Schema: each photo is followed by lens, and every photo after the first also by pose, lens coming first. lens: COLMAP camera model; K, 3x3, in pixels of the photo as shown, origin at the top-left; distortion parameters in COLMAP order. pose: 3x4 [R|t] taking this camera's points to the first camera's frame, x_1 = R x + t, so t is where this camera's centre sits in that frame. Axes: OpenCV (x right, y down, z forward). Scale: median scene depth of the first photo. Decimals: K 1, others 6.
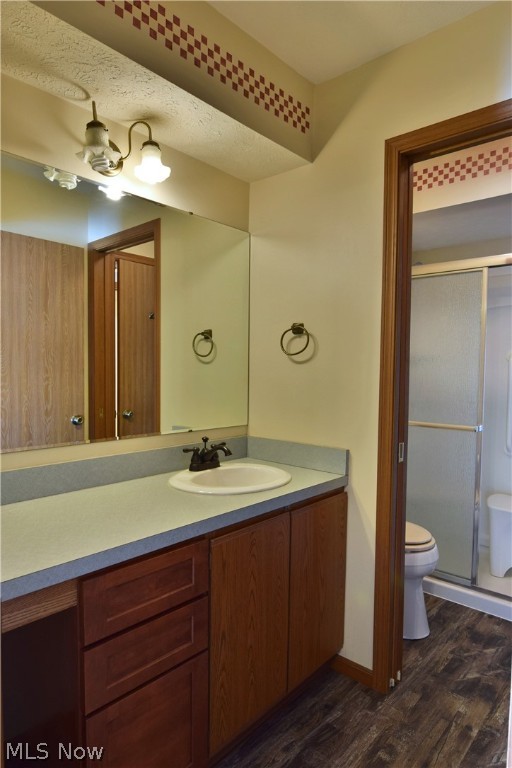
lens RADIAL K [[468.8, 0, 253.0], [0, 468.8, 389.4], [0, 0, 1]] dist [-0.008977, -0.007771]
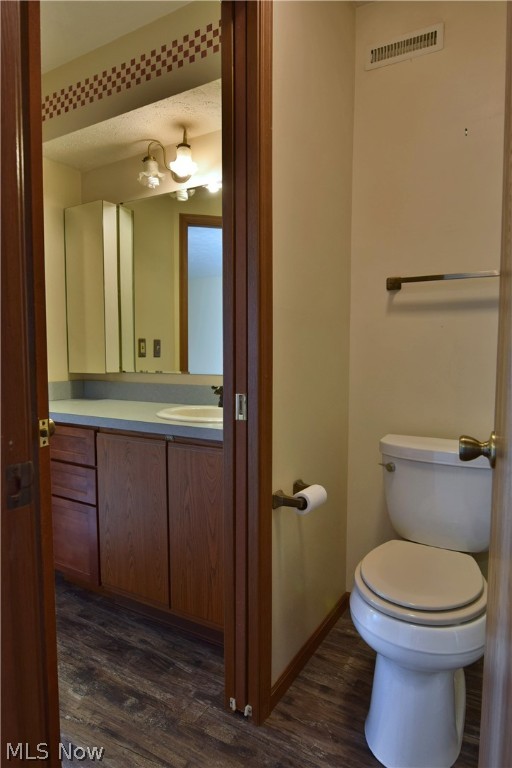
lens RADIAL K [[468.8, 0, 254.2], [0, 468.8, 386.3], [0, 0, 1]] dist [-0.008977, -0.007771]
pose [[0.190121, 0.058456, -0.980019, 1.153439], [-0.035951, 0.997971, 0.052553, 0.069632], [0.981102, 0.025241, 0.191837, 0.976932]]
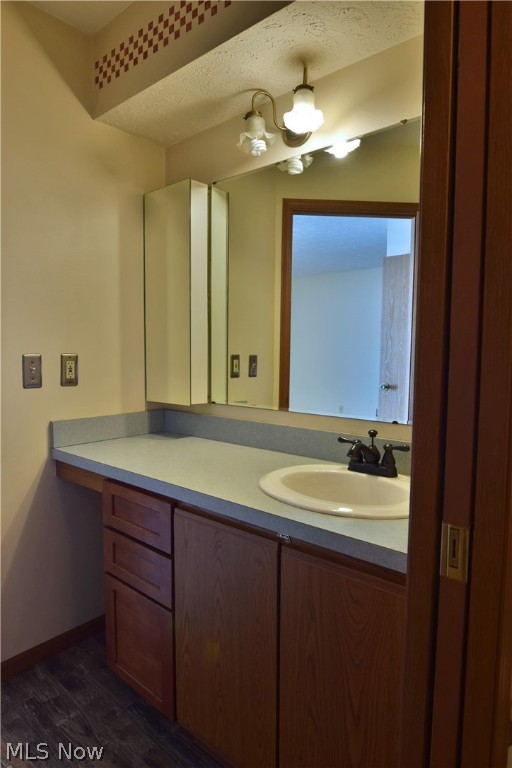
lens RADIAL K [[468.8, 0, 250.3], [0, 468.8, 387.8], [0, 0, 1]] dist [-0.008977, -0.007771]
pose [[0.002935, 0.066266, -0.997798, 0.725961], [-0.045919, 0.996758, 0.066062, -0.004615], [0.998941, 0.045624, 0.005968, 0.934050]]
